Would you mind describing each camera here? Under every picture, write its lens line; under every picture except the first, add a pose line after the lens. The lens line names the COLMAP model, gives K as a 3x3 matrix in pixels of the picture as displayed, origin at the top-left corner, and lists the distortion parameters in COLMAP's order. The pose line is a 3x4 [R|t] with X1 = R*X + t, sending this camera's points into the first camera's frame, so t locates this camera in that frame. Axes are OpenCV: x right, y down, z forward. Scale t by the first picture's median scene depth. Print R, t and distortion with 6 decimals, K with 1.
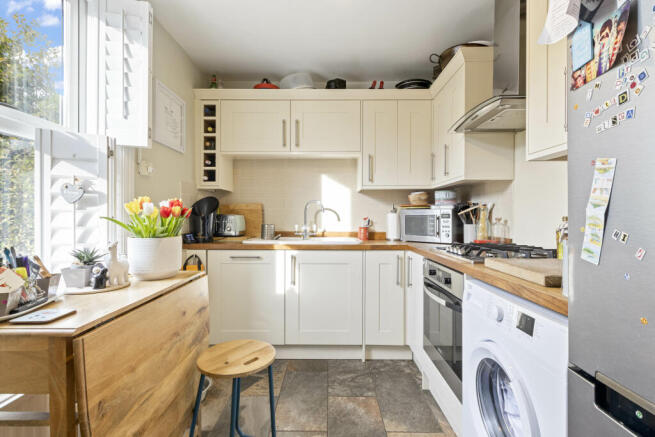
lens RADIAL K [[301.5, 0, 329.3], [0, 301.5, 217.8], [0, 0, 1]] dist [0.004700, 0.000156]
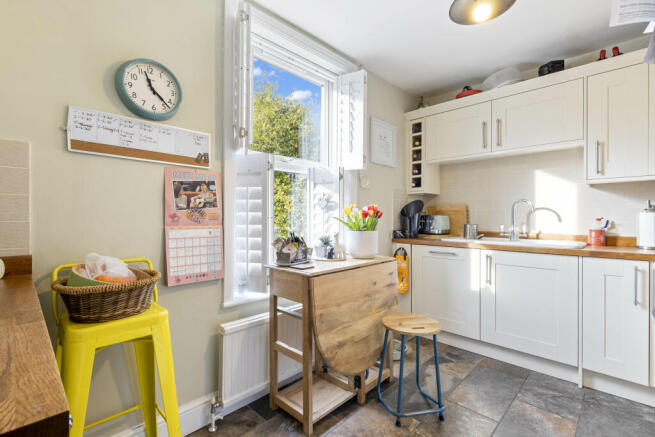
lens RADIAL K [[301.5, 0, 326.6], [0, 301.5, 217.6], [0, 0, 1]] dist [0.004700, 0.000156]
pose [[0.716812, 0.001110, -0.697265, 0.200335], [-0.001887, 0.999998, -0.000348, 0.000067], [0.697264, 0.001566, 0.716813, -0.113829]]
